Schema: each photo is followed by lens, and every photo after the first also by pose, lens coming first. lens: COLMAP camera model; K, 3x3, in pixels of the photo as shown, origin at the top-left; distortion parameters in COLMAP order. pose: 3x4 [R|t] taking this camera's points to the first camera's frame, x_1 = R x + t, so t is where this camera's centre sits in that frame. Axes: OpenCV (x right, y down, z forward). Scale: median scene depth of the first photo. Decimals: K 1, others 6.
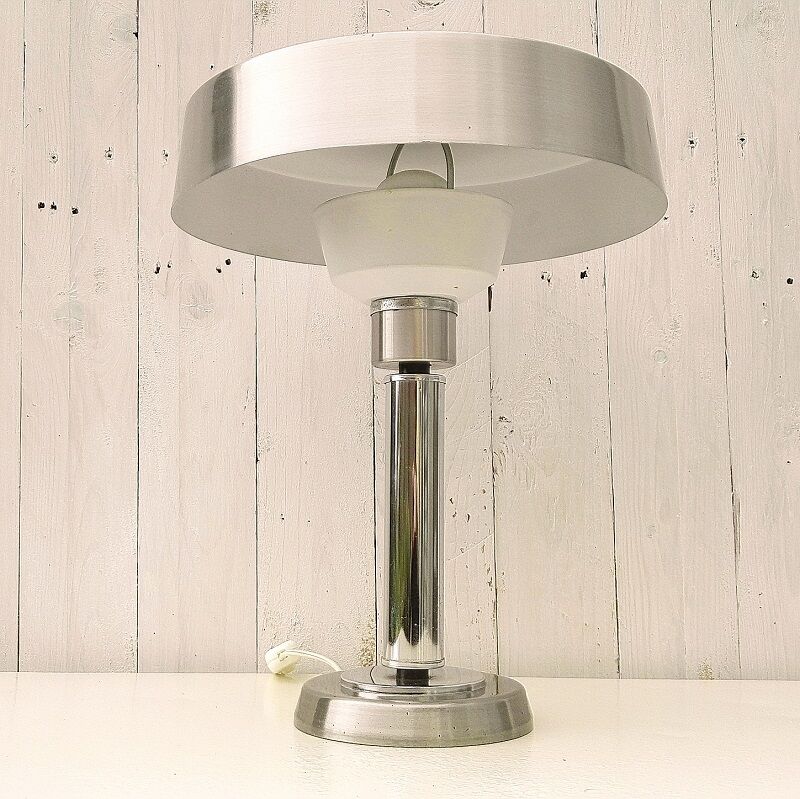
lens RADIAL K [[1182.8, 0, 341.7], [0, 1182.8, 418.7], [0, 0, 1]] dist [0.001159, 0.000000]
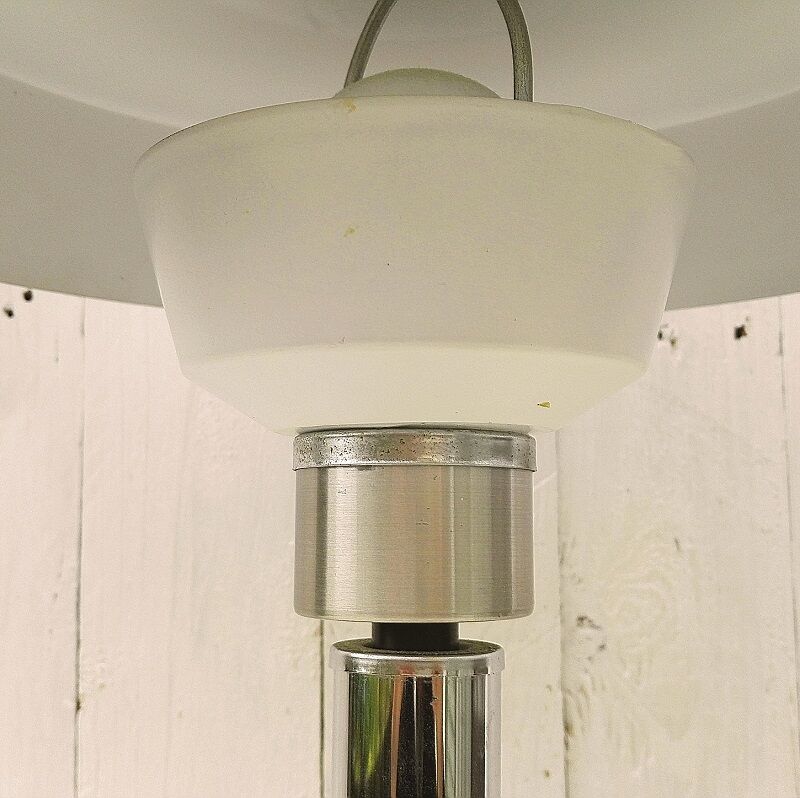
lens RADIAL K [[1252.2, 0, 406.1], [0, 1252.2, 405.2], [0, 0, 1]] dist [0.005806, 0.000000]
pose [[0.997455, 0.010123, 0.070573, 0.030386], [-0.008336, 0.999638, -0.025576, -0.096651], [-0.070806, 0.024923, 0.997179, 0.609784]]
